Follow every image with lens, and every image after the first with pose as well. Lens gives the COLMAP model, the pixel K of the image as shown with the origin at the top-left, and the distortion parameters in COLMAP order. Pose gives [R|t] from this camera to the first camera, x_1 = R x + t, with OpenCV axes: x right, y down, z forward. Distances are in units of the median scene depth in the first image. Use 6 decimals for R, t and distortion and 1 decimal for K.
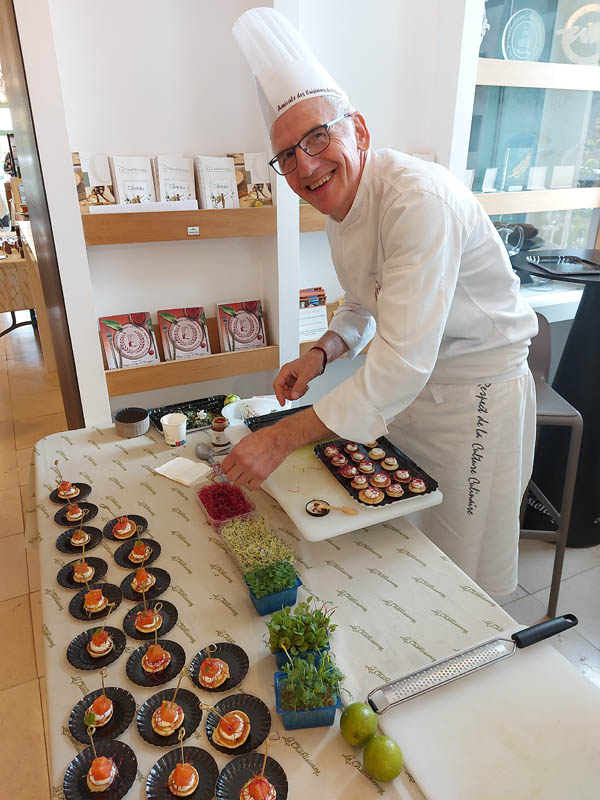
lens RADIAL K [[566.8, 0, 298.8], [0, 566.8, 398.8], [0, 0, 1]] dist [0.040316, -0.002782]
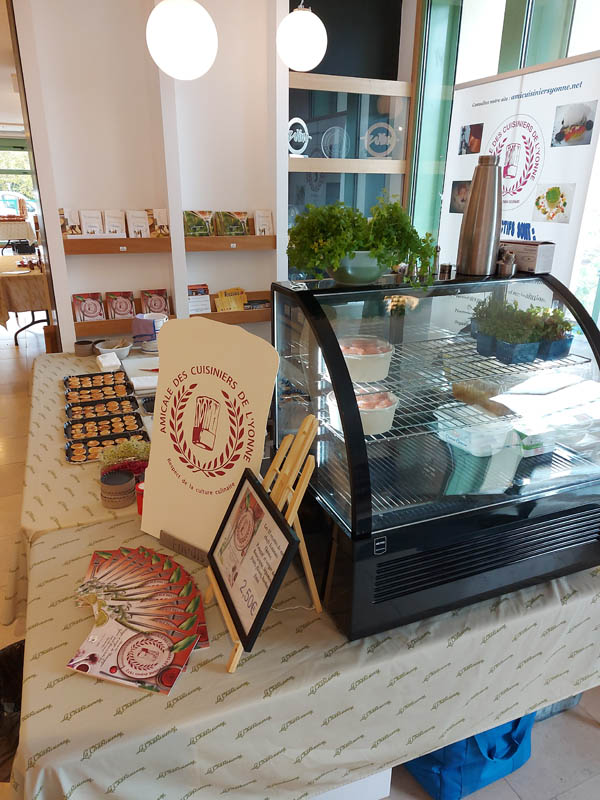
lens RADIAL K [[566.8, 0, 300.5], [0, 566.8, 402.5], [0, 0, 1]] dist [0.040316, -0.002782]
pose [[0.999261, 0.025253, -0.028963, 0.450378], [-0.026591, 0.998551, -0.046792, 0.275318], [0.027739, 0.047528, 0.998485, -0.815631]]
